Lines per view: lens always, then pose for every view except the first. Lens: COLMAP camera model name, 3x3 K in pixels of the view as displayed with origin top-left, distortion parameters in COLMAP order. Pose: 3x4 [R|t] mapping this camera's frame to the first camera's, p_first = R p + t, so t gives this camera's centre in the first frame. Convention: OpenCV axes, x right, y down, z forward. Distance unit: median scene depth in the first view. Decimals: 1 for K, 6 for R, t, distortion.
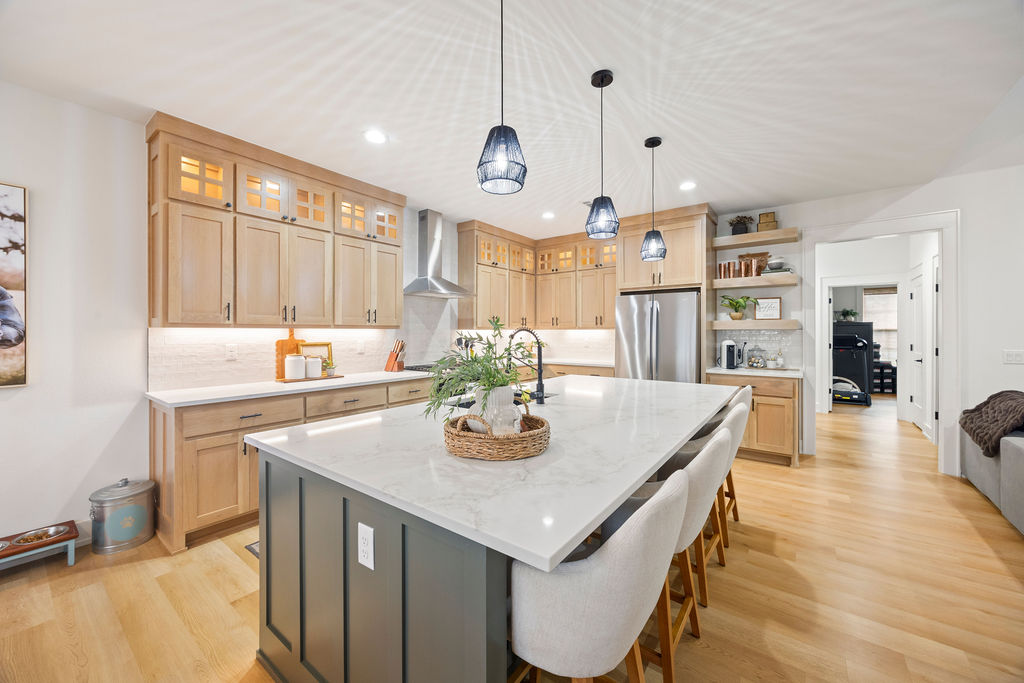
lens RADIAL K [[388.8, 0, 511.6], [0, 388.8, 333.7], [0, 0, 1]] dist [-0.003124, 0.000005]
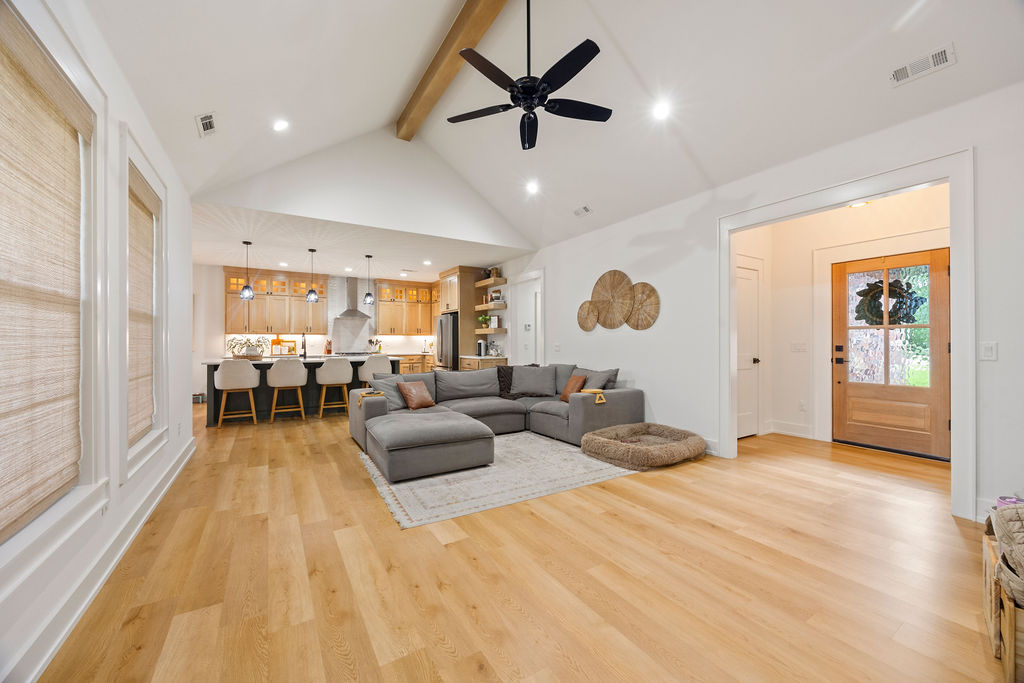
lens RADIAL K [[388.8, 0, 511.3], [0, 388.8, 342.6], [0, 0, 1]] dist [-0.003124, 0.000005]
pose [[0.933100, -0.000562, -0.359616, 1.737253], [-0.000475, 0.999996, -0.002793, 0.044134], [0.359616, 0.002777, 0.933096, -0.798377]]
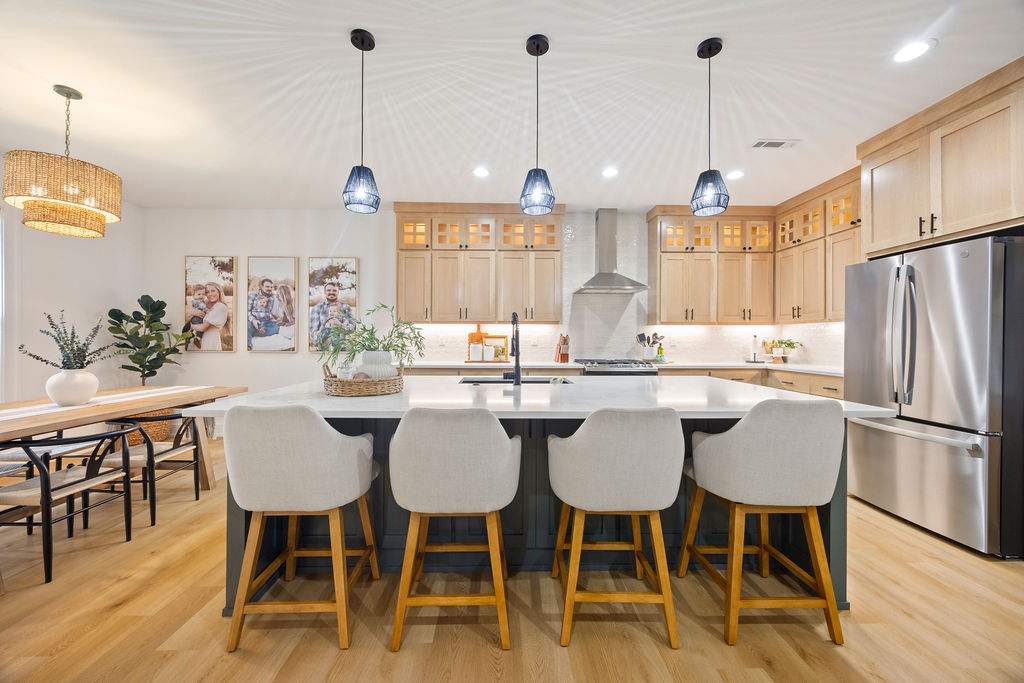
lens RADIAL K [[388.8, 0, 508.9], [0, 388.8, 339.1], [0, 0, 1]] dist [-0.003124, 0.000005]
pose [[0.618534, 0.002531, -0.785754, 0.582746], [-0.007452, 0.999969, -0.002646, 0.040281], [0.785722, 0.007492, 0.618534, 0.226698]]
